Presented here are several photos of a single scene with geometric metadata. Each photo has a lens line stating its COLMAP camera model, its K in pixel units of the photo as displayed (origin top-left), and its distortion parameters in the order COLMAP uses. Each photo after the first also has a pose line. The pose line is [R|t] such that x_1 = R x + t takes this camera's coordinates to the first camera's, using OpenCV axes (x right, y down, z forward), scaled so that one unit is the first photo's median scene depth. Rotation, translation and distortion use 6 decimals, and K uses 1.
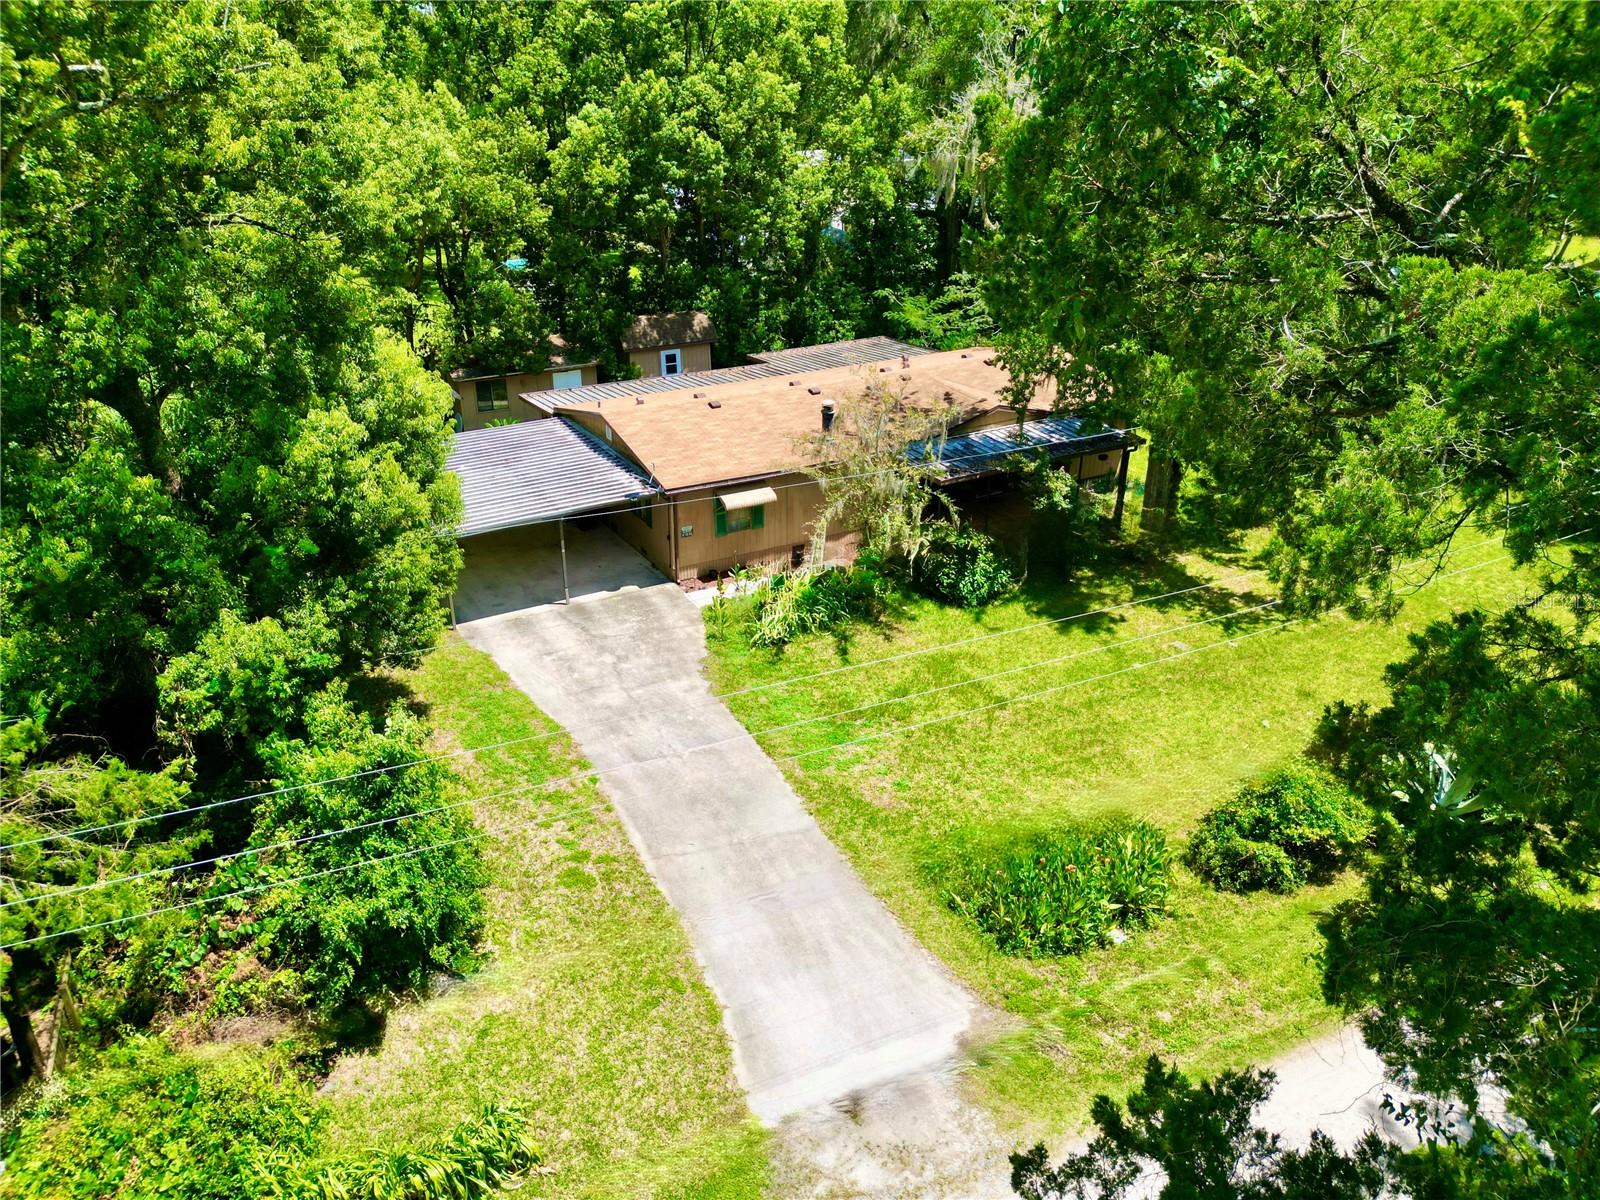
lens RADIAL K [[1151.4, 0, 814.3], [0, 1151.4, 616.1], [0, 0, 1]] dist [0.033167, -0.012447]
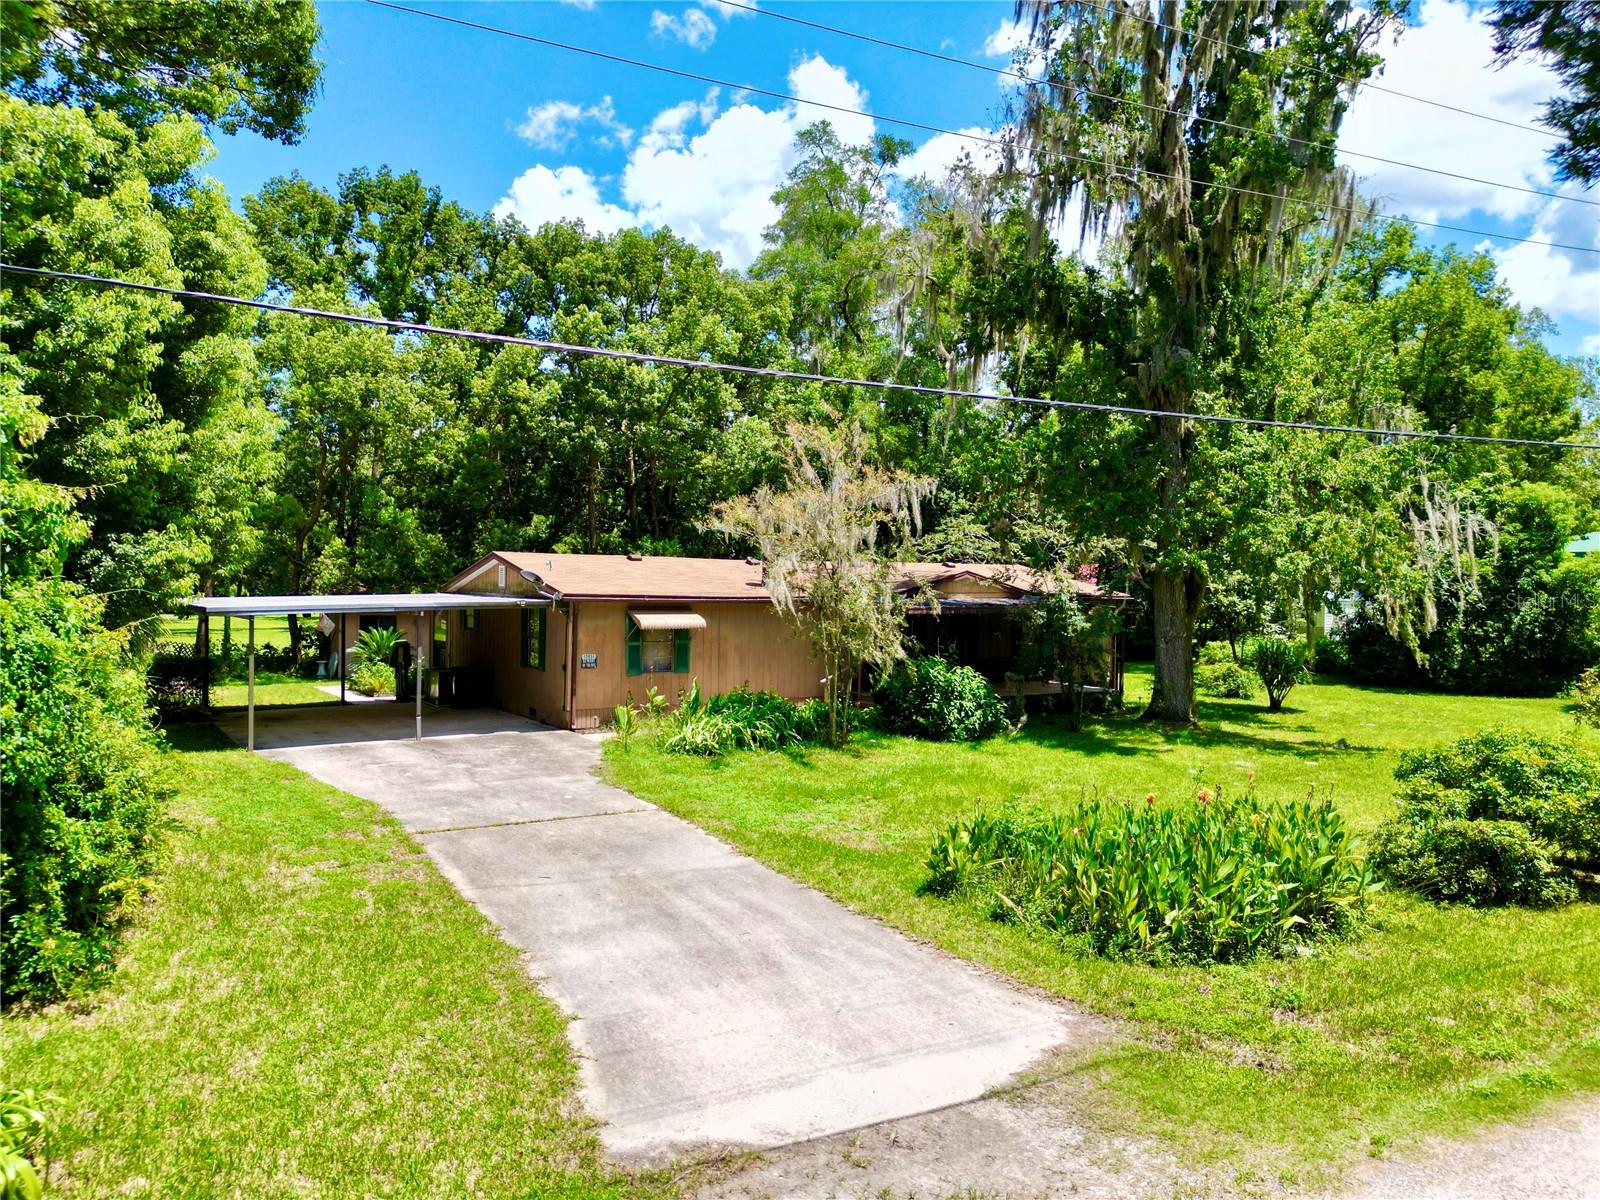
lens RADIAL K [[1151.4, 0, 819.9], [0, 1151.4, 590.8], [0, 0, 1]] dist [0.033167, -0.012447]
pose [[0.998246, 0.005039, 0.058980, -0.001772], [0.021328, 0.898830, -0.437778, 0.272263], [-0.055219, 0.438269, 0.897146, 0.327716]]
